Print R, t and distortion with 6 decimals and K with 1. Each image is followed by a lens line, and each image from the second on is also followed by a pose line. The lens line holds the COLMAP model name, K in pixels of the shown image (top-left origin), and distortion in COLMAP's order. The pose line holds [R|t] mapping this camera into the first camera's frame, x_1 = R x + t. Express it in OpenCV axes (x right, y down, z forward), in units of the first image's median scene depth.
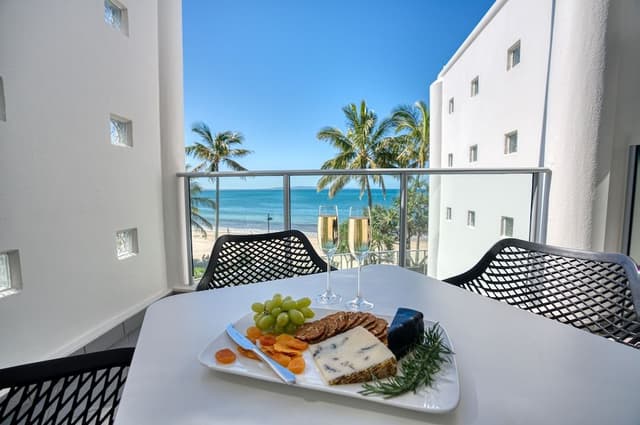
lens RADIAL K [[302.2, 0, 311.4], [0, 302.2, 212.2], [0, 0, 1]] dist [-0.028396, 0.000123]
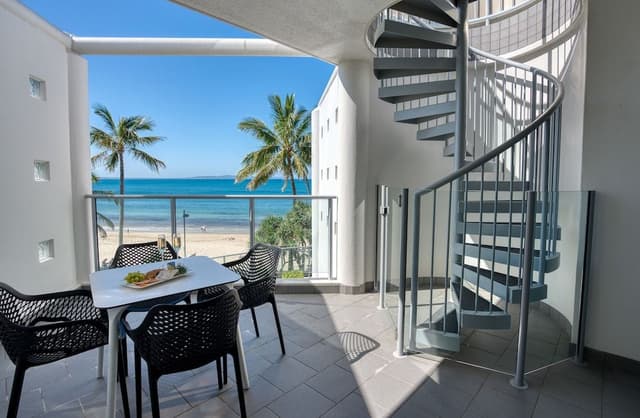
lens RADIAL K [[327.3, 0, 321.2], [0, 327.3, 201.4], [0, 0, 1]] dist [-0.039749, 0.027499]
pose [[0.968907, -0.006972, 0.247329, 0.015901], [0.010213, 0.999878, -0.011822, -0.005974], [-0.247216, 0.013981, 0.968859, -0.048821]]
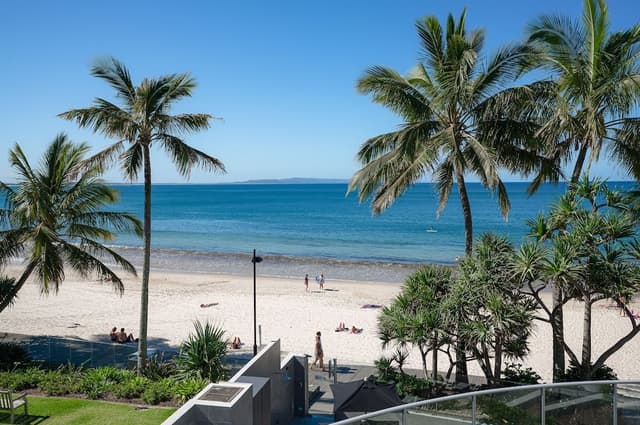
lens RADIAL K [[536.2, 0, 320.0], [0, 536.2, 212.5], [0, 0, 1]] dist [0.073429, 0.001584]
pose [[0.999959, -0.004844, 0.007622, -0.047674], [0.004974, 0.999840, -0.017200, -0.040423], [-0.007537, 0.017237, 0.999823, 0.153845]]
